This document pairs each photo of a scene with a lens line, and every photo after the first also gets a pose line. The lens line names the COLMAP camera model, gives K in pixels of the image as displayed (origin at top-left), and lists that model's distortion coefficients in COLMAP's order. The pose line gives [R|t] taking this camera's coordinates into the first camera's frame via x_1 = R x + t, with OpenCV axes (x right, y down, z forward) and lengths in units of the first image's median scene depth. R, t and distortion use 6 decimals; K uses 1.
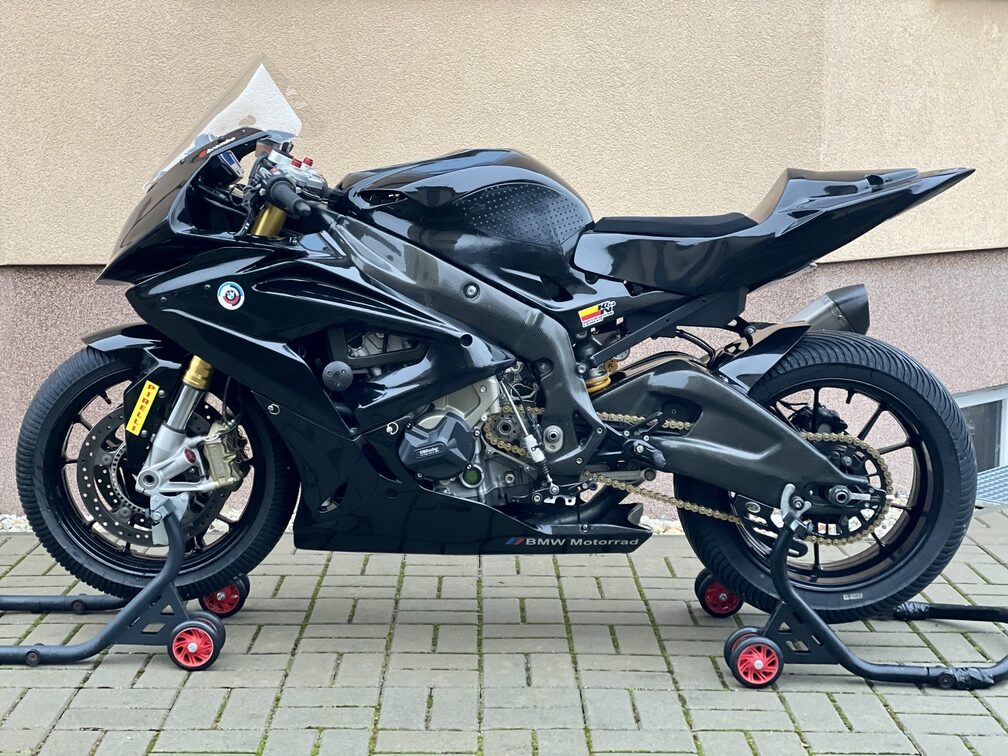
lens RADIAL K [[1487.9, 0, 505.7], [0, 1487.9, 410.0], [0, 0, 1]] dist [0.224855, -0.417529]
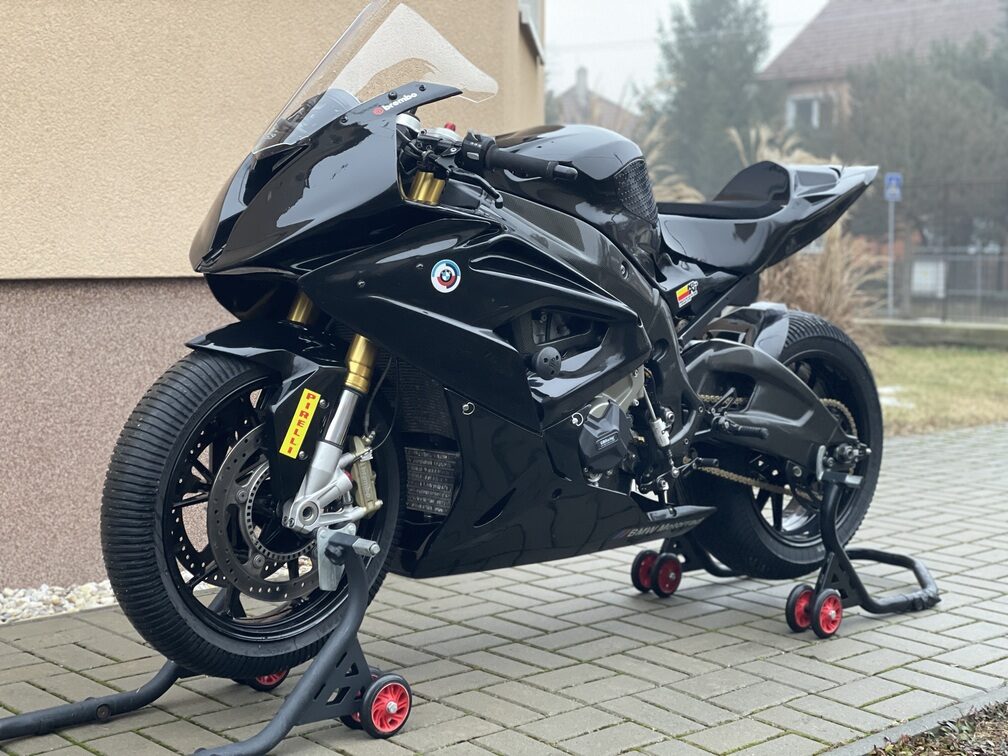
lens RADIAL K [[1487.9, 0, 505.7], [0, 1487.9, 410.0], [0, 0, 1]] dist [0.224855, -0.417529]
pose [[0.741623, -0.069393, 0.667219, -0.691720], [0.105664, 0.994303, -0.014037, 0.014298], [-0.662443, 0.080911, 0.744730, 0.332886]]
